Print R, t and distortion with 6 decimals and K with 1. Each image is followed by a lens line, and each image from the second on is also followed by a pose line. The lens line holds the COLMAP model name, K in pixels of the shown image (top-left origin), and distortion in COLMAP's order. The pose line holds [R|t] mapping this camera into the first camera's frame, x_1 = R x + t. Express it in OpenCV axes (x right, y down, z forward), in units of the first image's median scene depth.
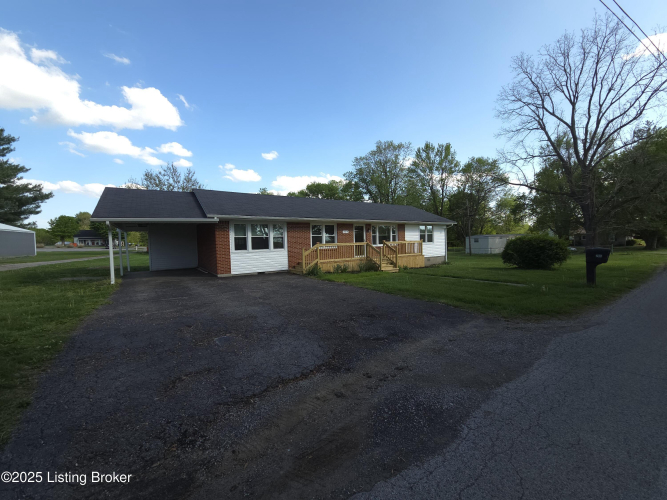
lens RADIAL K [[265.8, 0, 331.0], [0, 265.8, 247.1], [0, 0, 1]] dist [-0.004557, -0.006061]
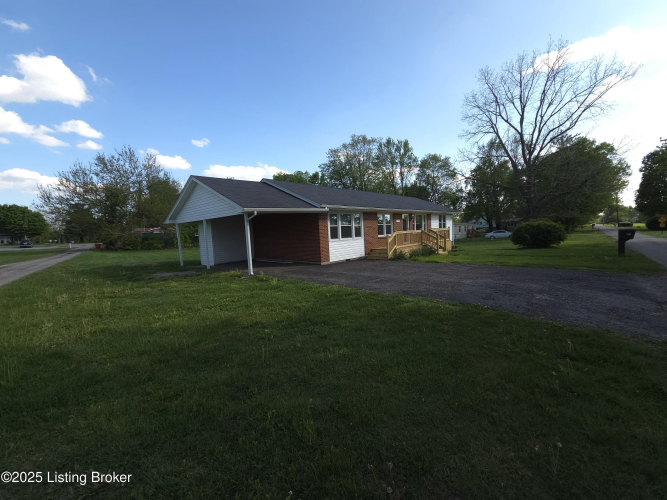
lens RADIAL K [[265.8, 0, 326.6], [0, 265.8, 244.6], [0, 0, 1]] dist [-0.004557, -0.006061]
pose [[0.976965, -0.030735, 0.211174, -0.218951], [0.025863, 0.999333, 0.025795, 0.002562], [-0.211826, -0.019739, 0.977108, -0.007001]]
